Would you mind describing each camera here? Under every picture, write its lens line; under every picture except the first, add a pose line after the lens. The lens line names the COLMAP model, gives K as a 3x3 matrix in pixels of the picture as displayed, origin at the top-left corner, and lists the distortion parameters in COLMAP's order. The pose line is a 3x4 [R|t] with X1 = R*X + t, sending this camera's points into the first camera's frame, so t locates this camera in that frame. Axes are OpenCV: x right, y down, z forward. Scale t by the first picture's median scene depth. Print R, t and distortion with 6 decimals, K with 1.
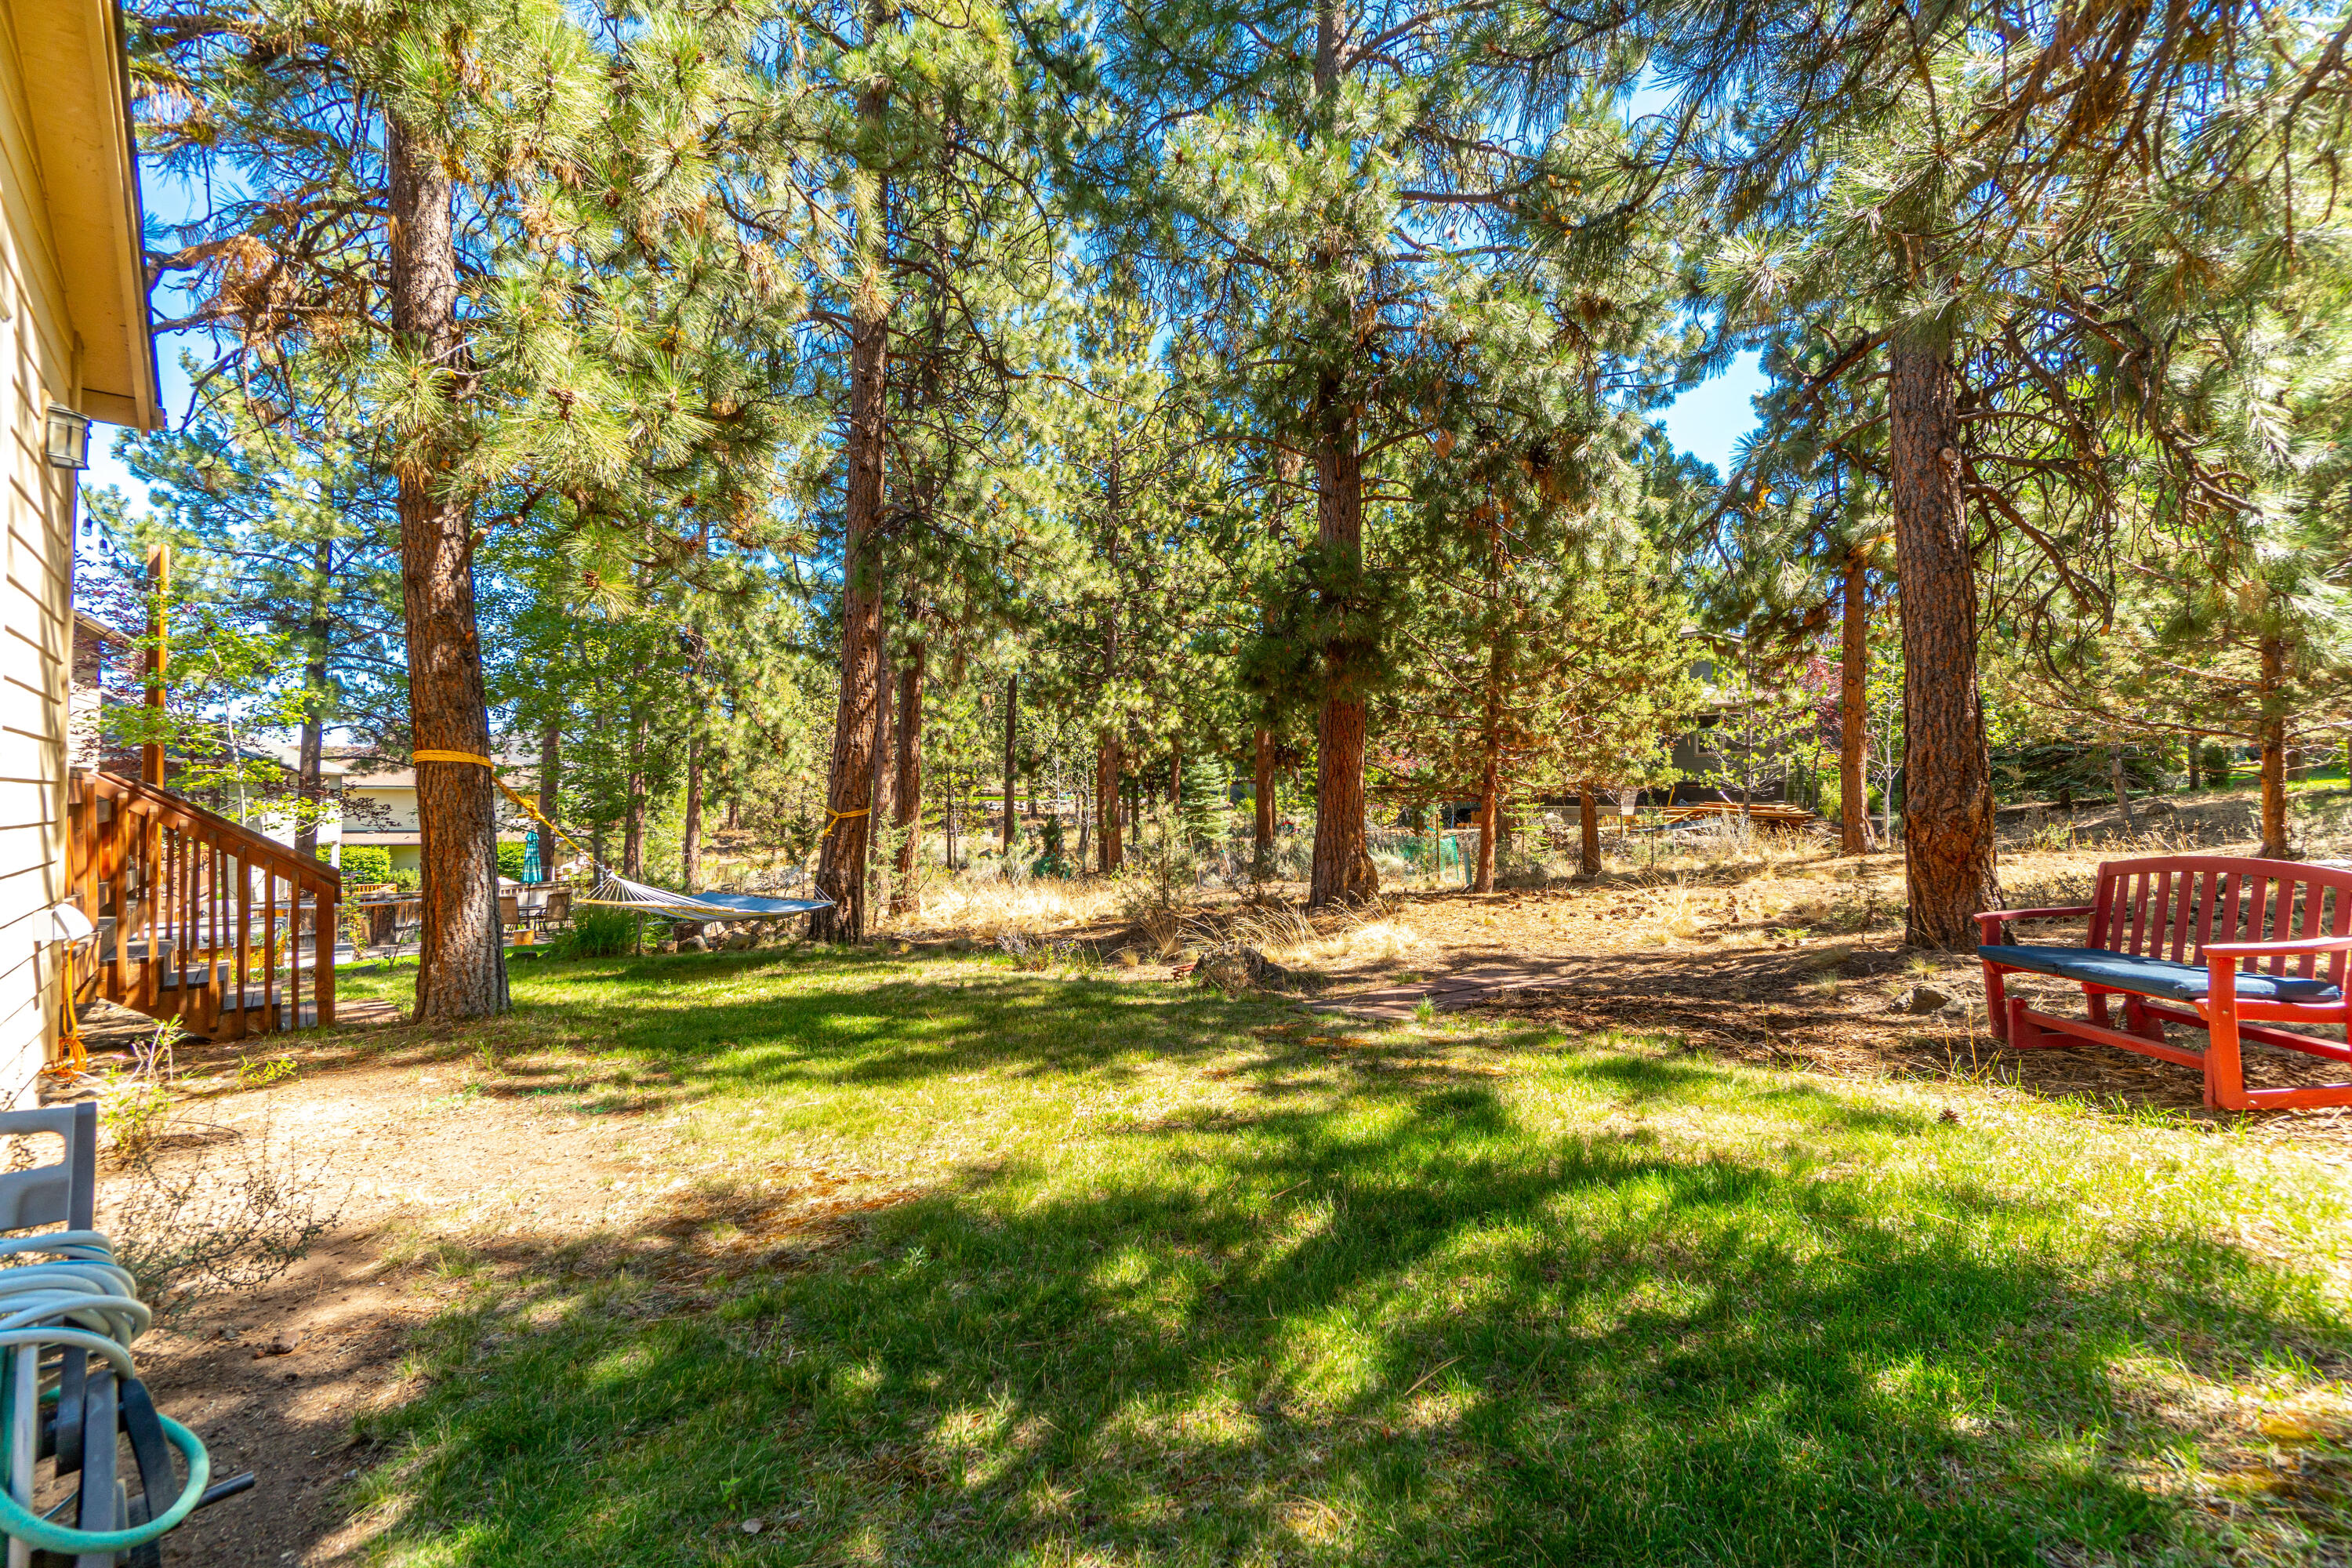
lens RADIAL K [[1030.4, 0, 1172.0], [0, 1030.4, 789.0], [0, 0, 1]] dist [-0.005125, 0.001642]
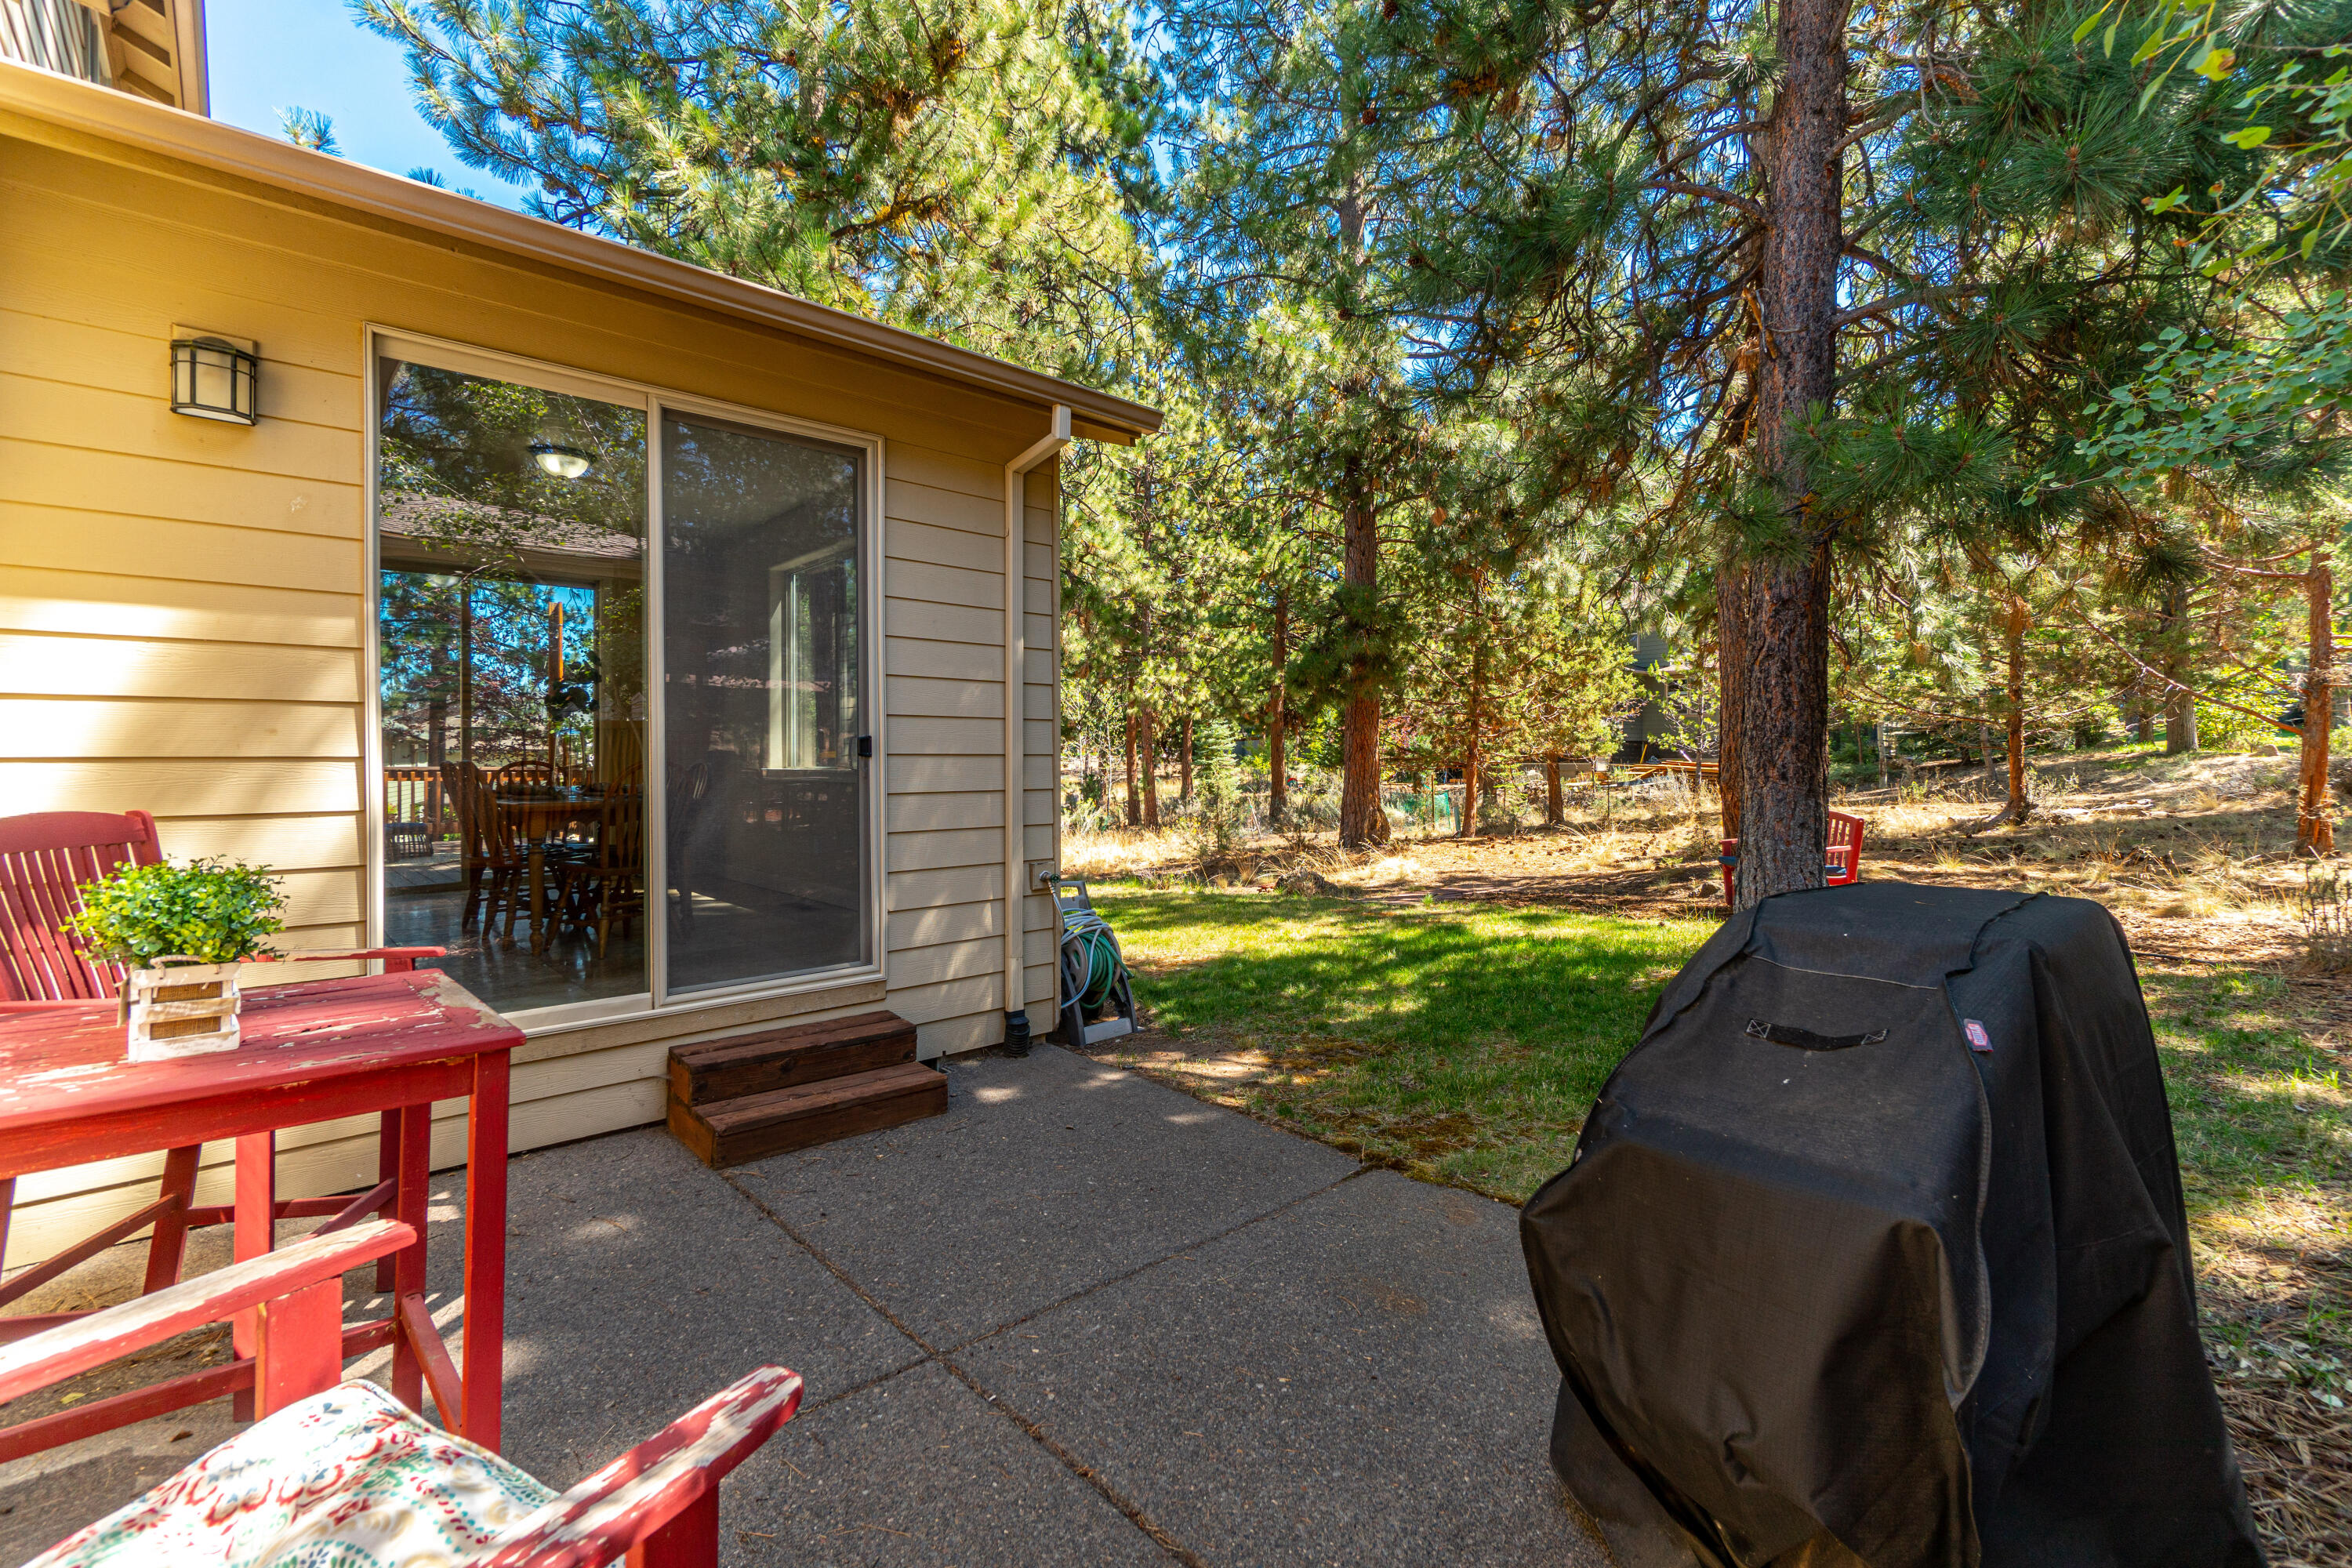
lens RADIAL K [[1030.4, 0, 1178.8], [0, 1030.4, 776.2], [0, 0, 1]] dist [-0.005125, 0.001642]
pose [[0.999900, -0.007033, 0.012265, -0.081973], [0.006642, 0.999476, 0.031688, -0.021772], [-0.012482, -0.031603, 0.999423, -0.305250]]
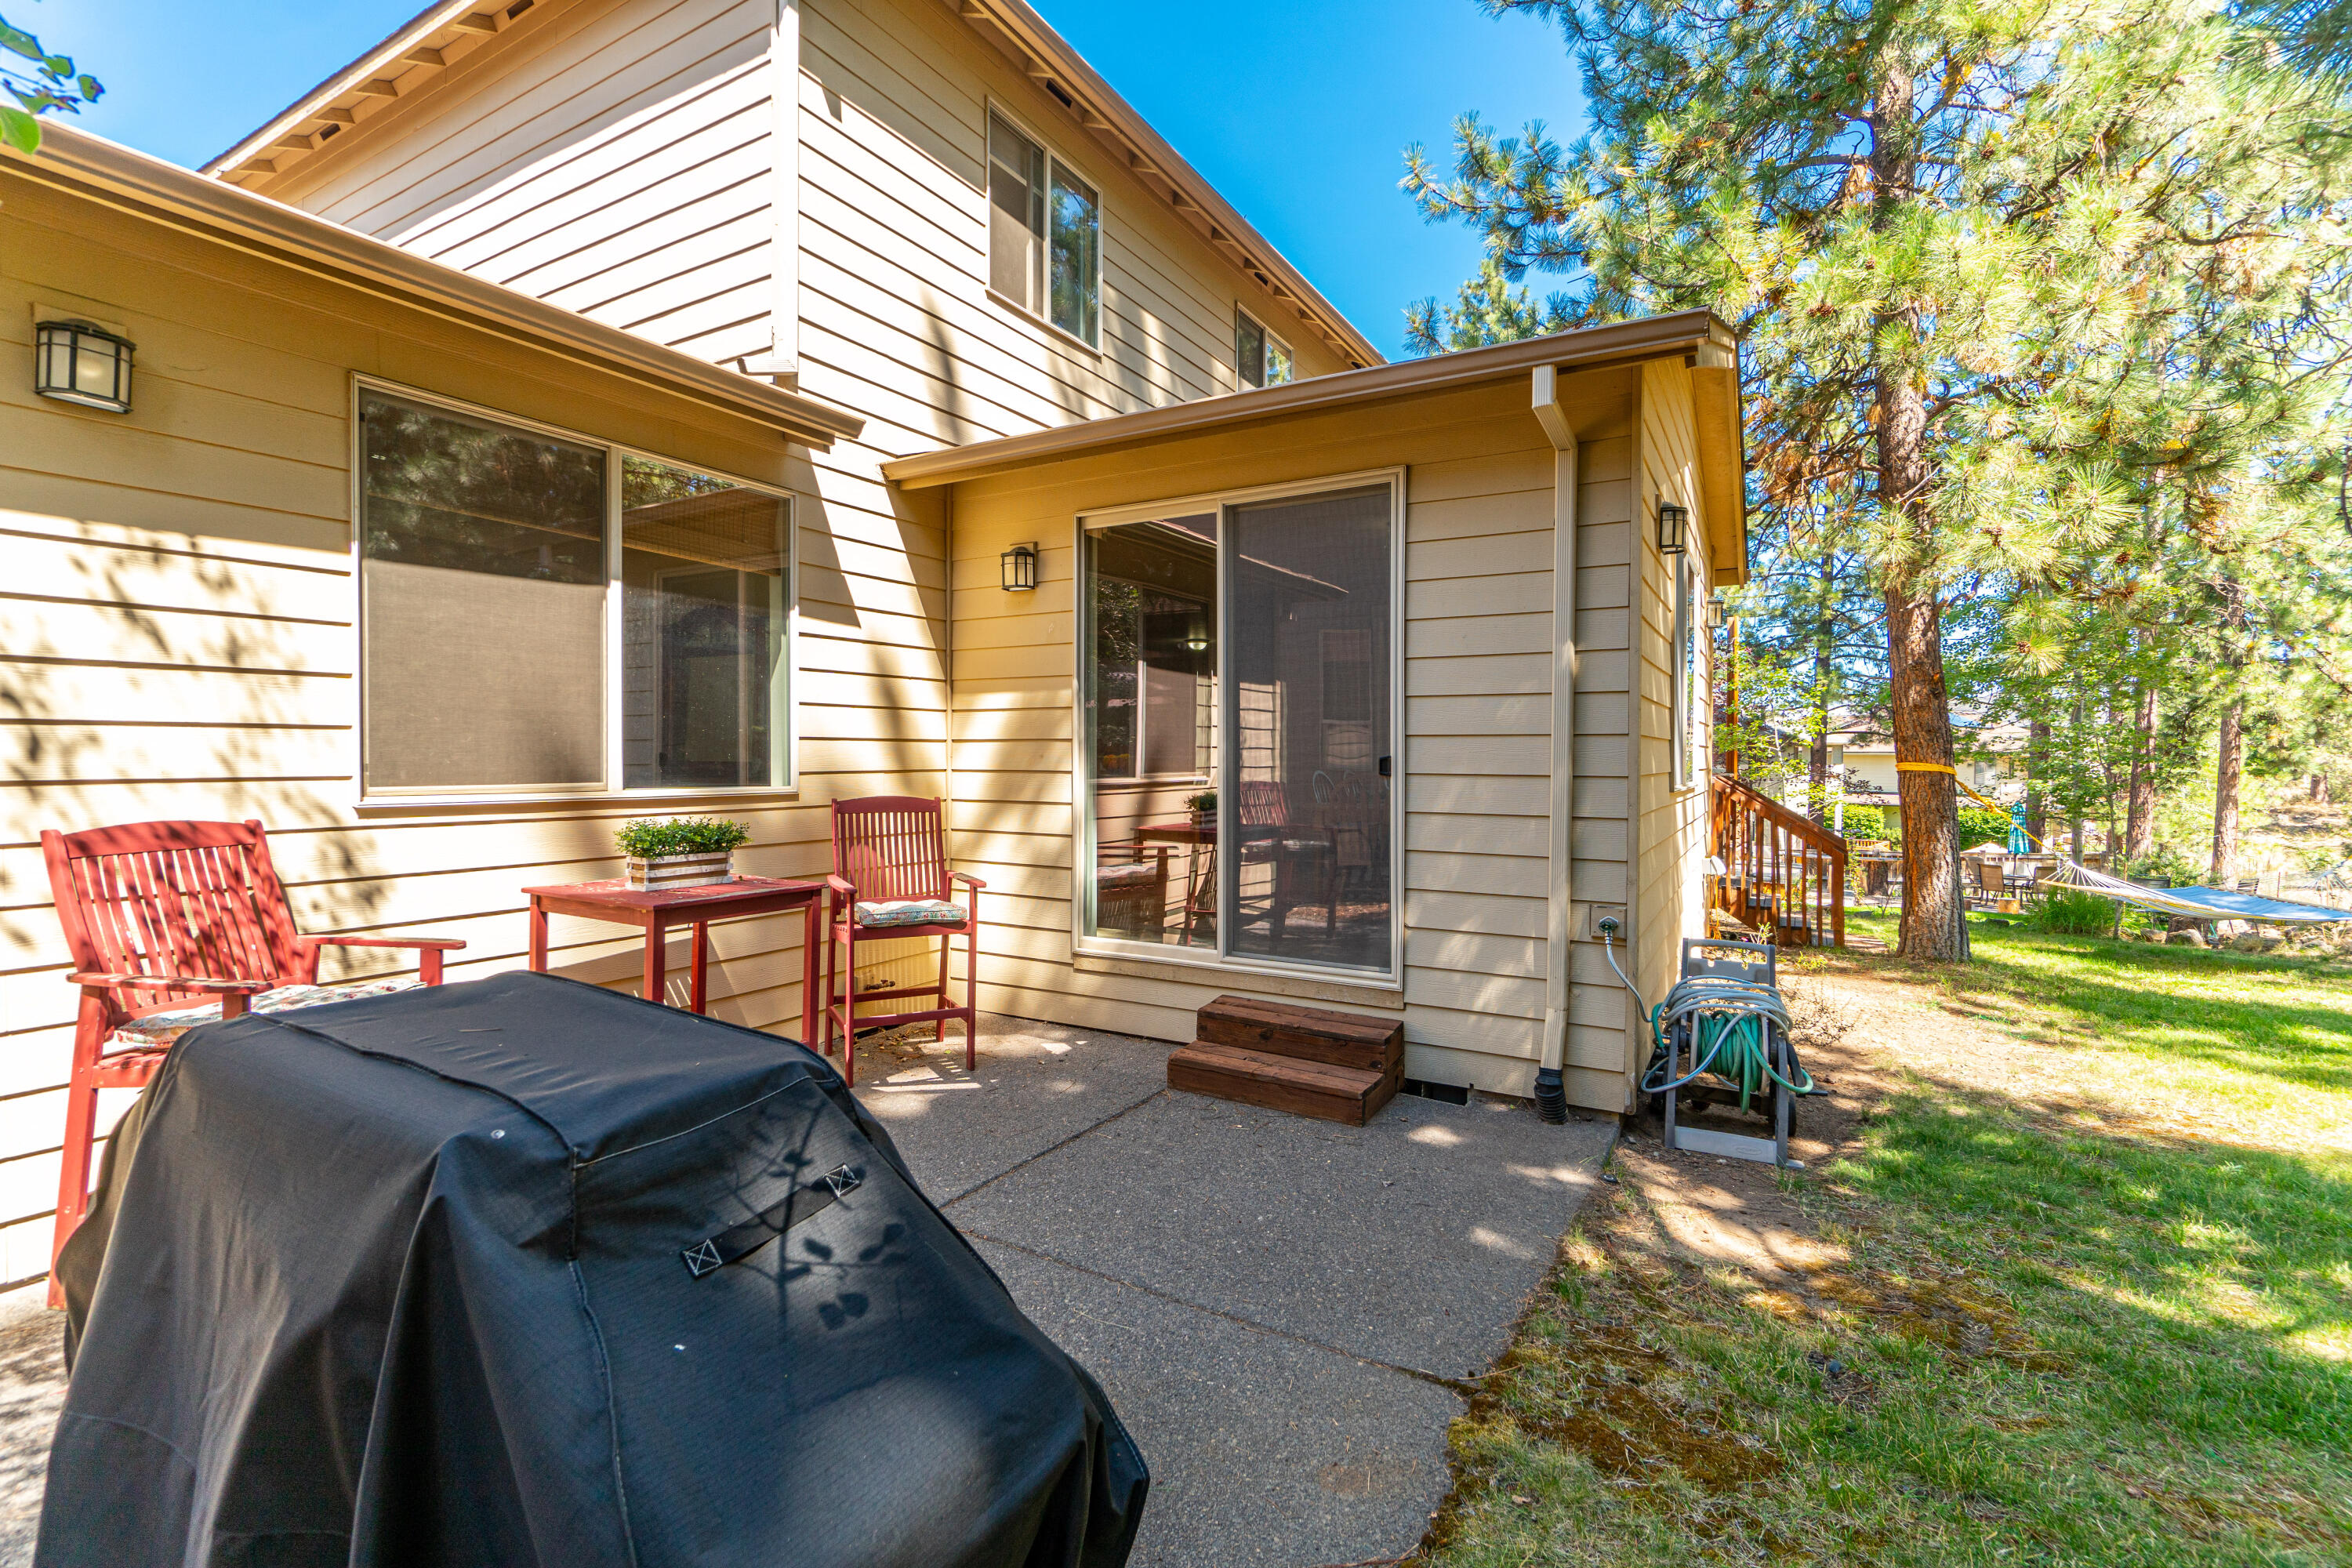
lens RADIAL K [[1030.4, 0, 1158.3], [0, 1030.4, 759.7], [0, 0, 1]] dist [-0.005125, 0.001642]
pose [[0.300597, 0.004265, -0.953742, 0.123223], [0.012096, 0.999893, 0.008284, -0.027098], [0.953675, -0.014026, 0.300513, -0.157812]]
